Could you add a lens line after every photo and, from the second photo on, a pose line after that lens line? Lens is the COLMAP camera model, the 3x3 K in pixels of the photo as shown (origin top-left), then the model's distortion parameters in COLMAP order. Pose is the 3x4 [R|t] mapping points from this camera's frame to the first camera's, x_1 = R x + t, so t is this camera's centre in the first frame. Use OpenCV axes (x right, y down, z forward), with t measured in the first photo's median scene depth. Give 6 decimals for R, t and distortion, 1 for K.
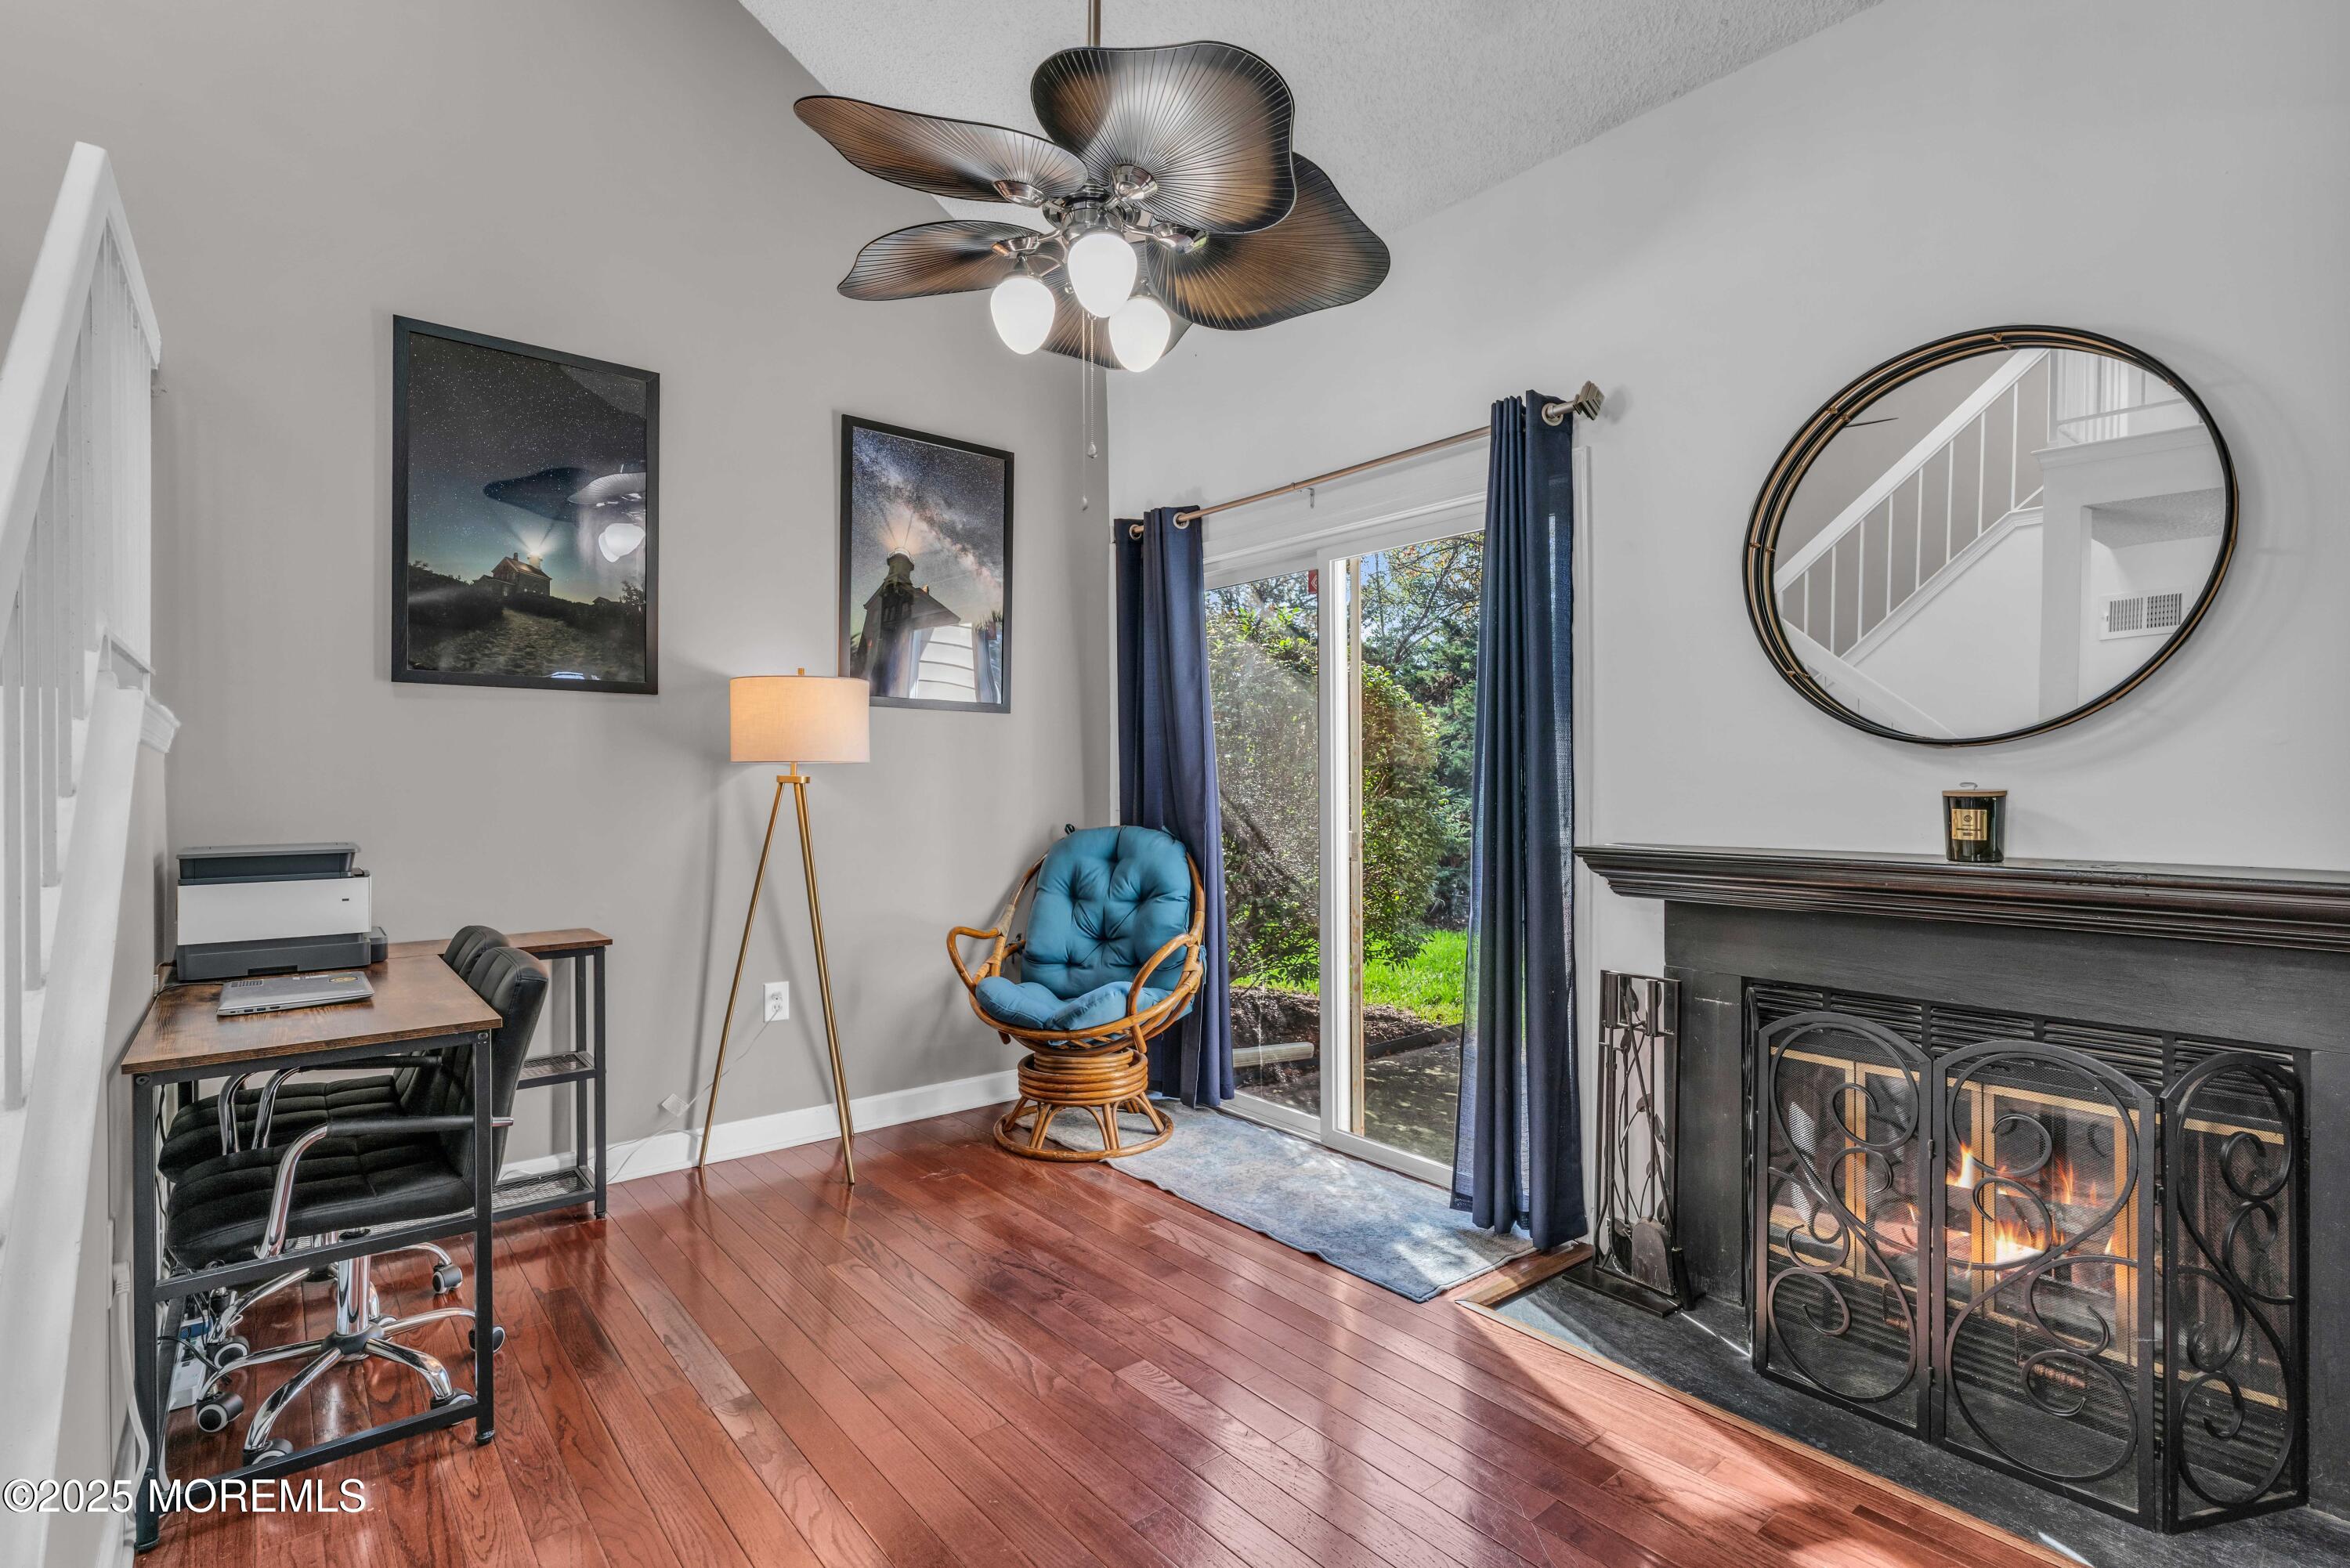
lens RADIAL K [[1118.7, 0, 1175.0], [0, 1118.7, 784.0], [0, 0, 1]] dist [-0.000735, -0.000028]
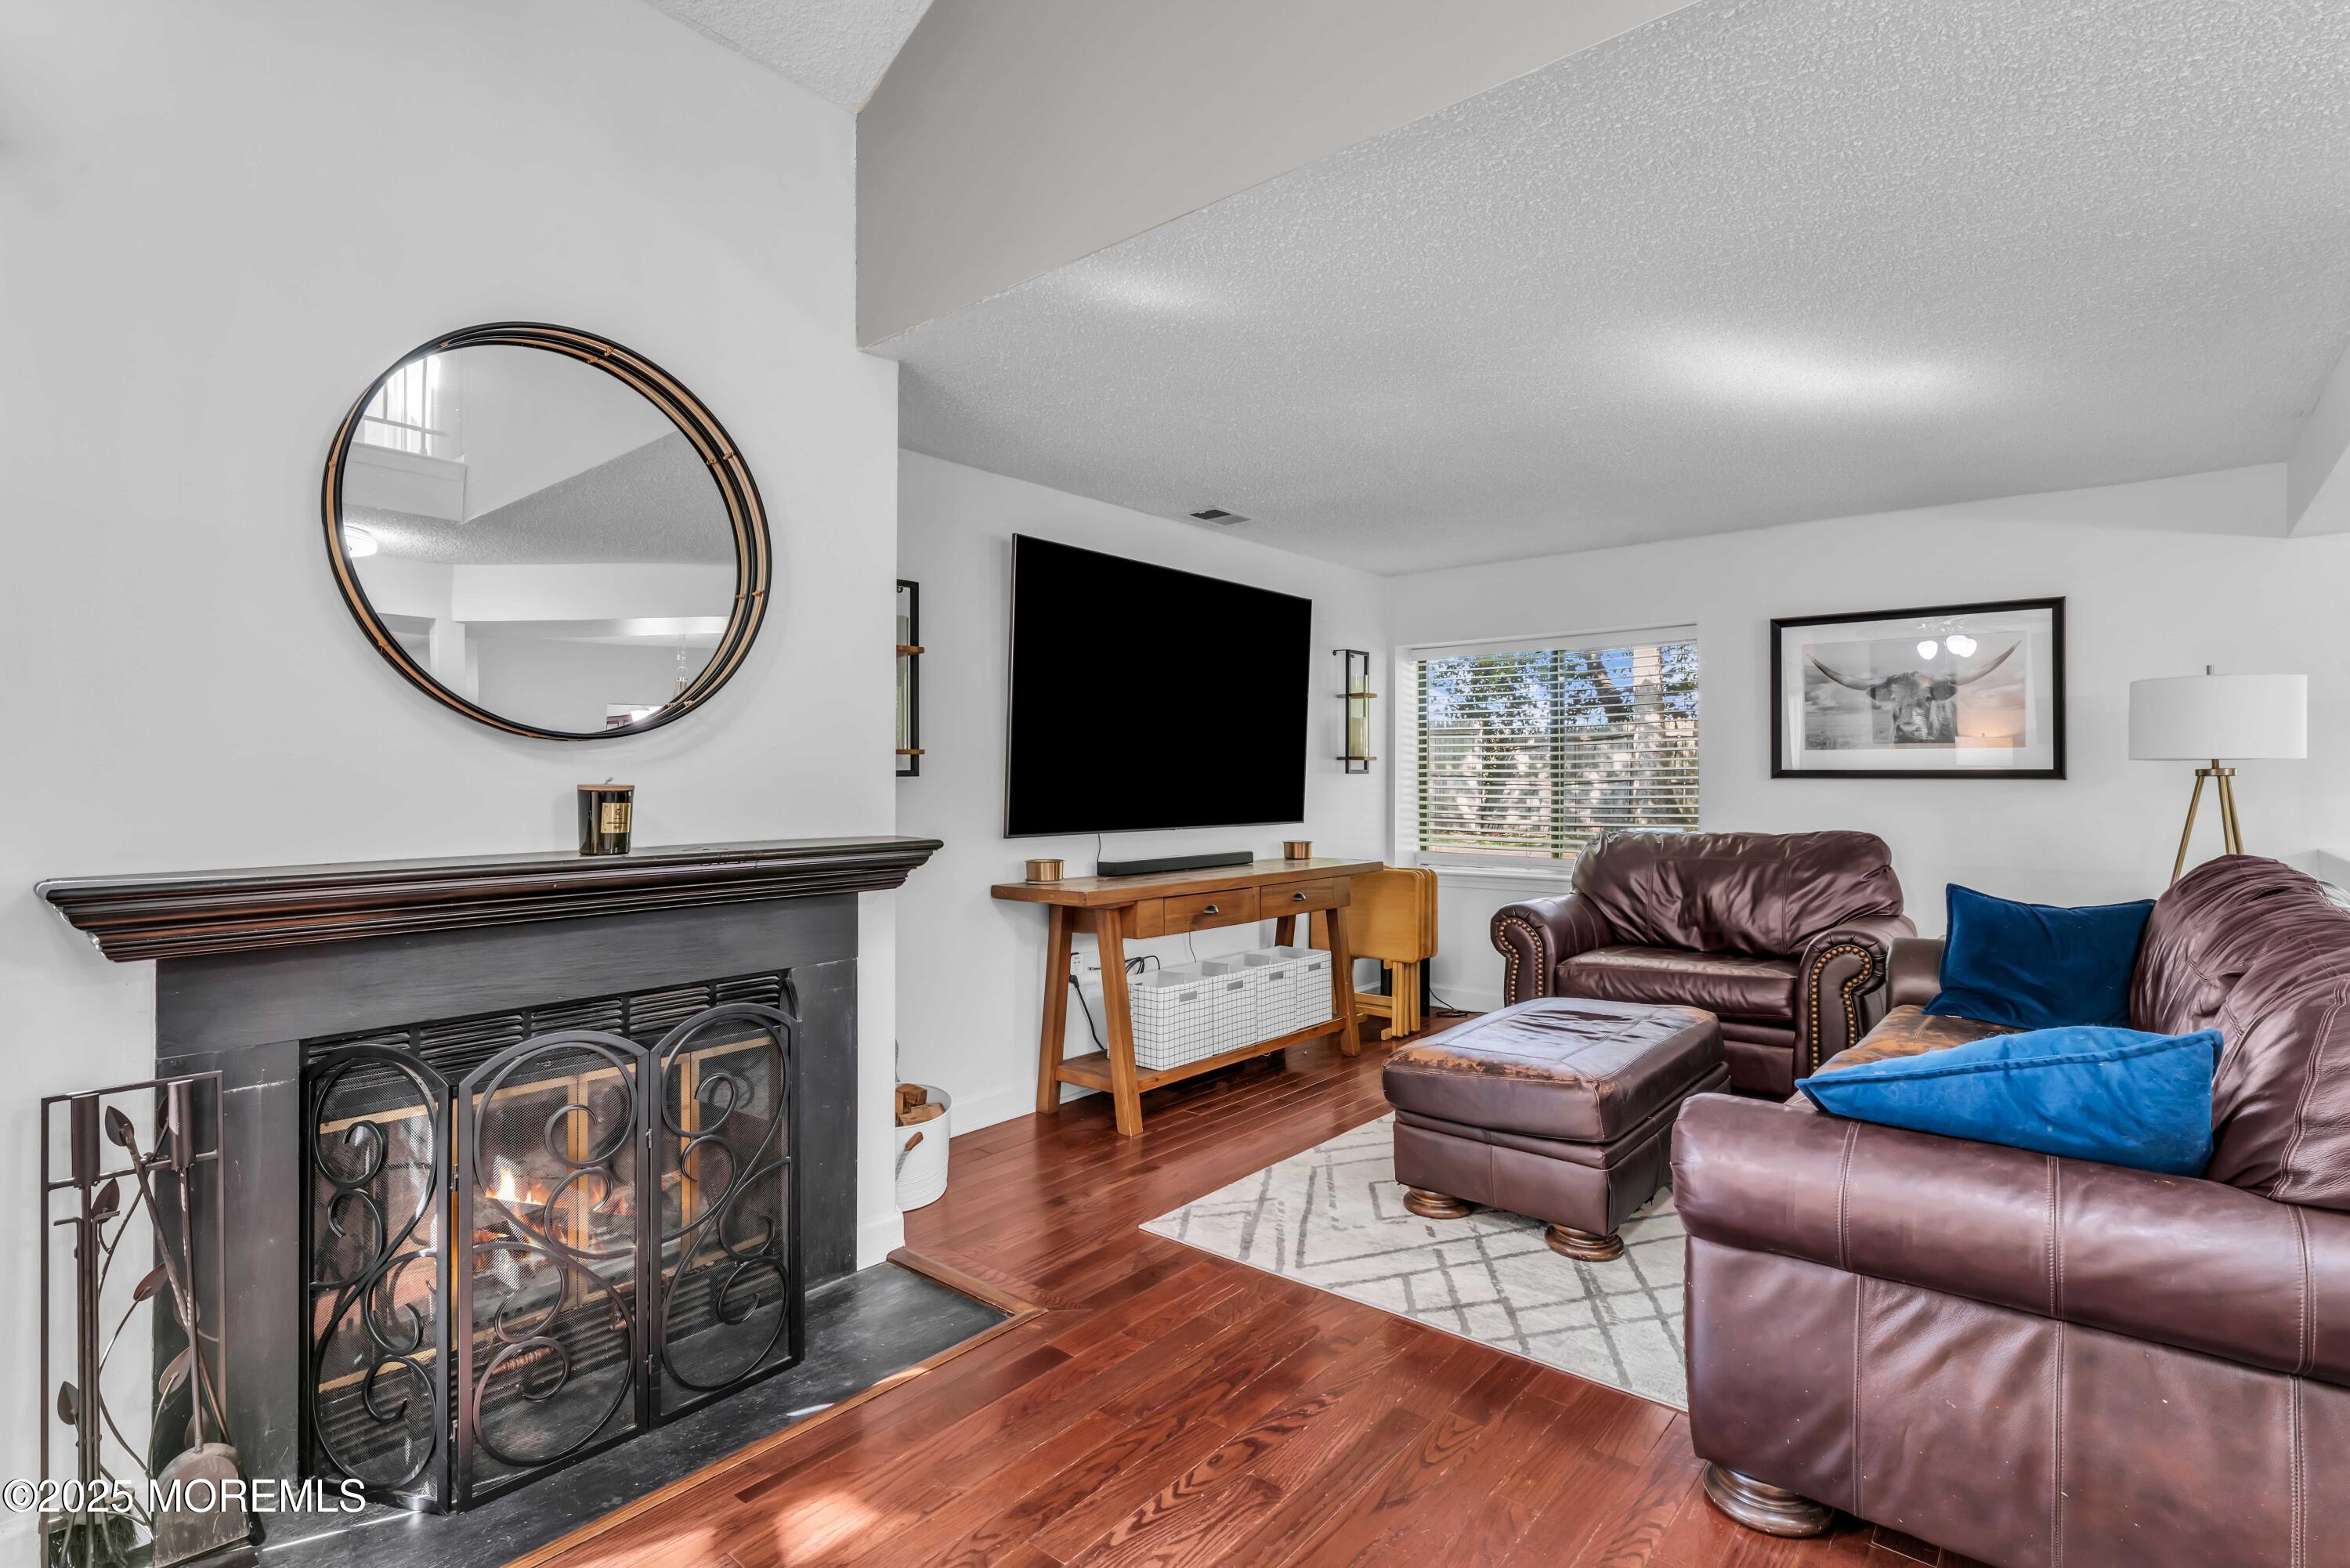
lens RADIAL K [[1118.7, 0, 1175.0], [0, 1118.7, 784.0], [0, 0, 1]] dist [-0.000735, -0.000028]
pose [[-0.181146, -0.003422, 0.983450, -0.302788], [0.002343, 0.999990, 0.003911, 0.001849], [-0.983453, 0.003013, -0.181136, 0.538257]]
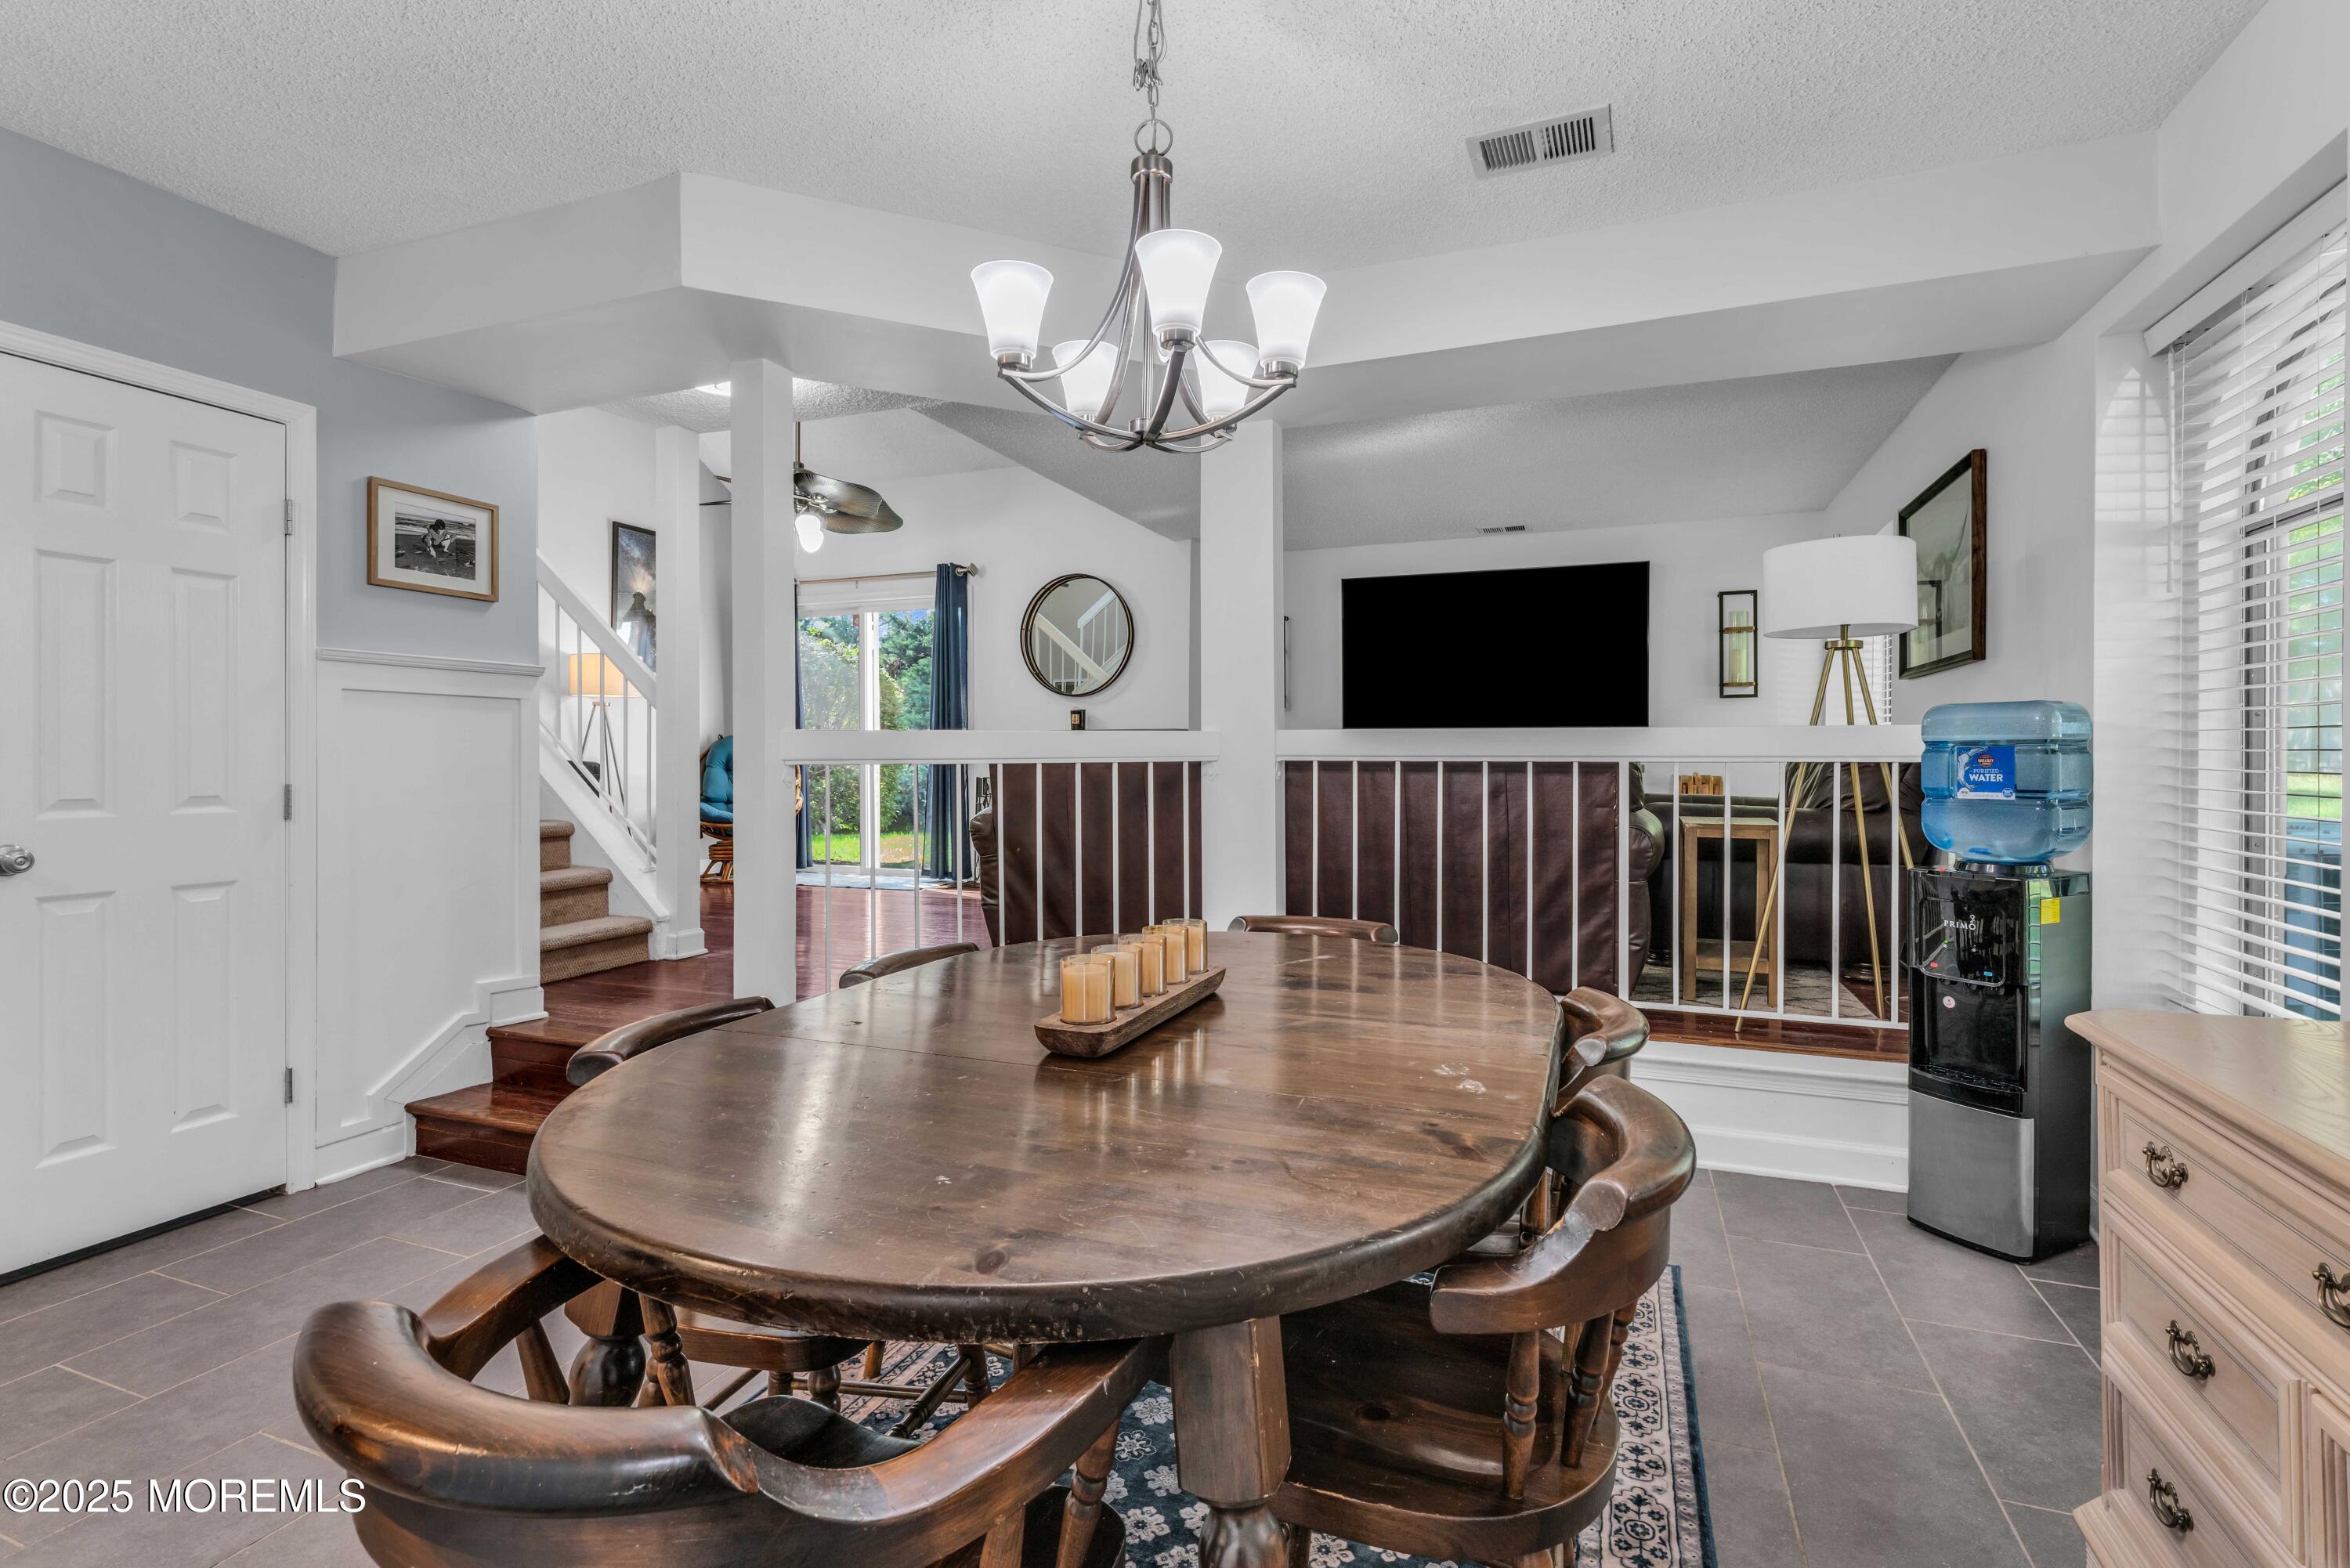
lens RADIAL K [[1088.2, 0, 1166.7], [0, 1088.2, 758.8], [0, 0, 1]] dist [-0.001733, 0.000486]
pose [[0.879450, 0.001358, 0.475990, -0.498144], [-0.000750, 0.999999, -0.001466, 0.127927], [-0.475991, 0.000933, 0.879450, -1.631006]]
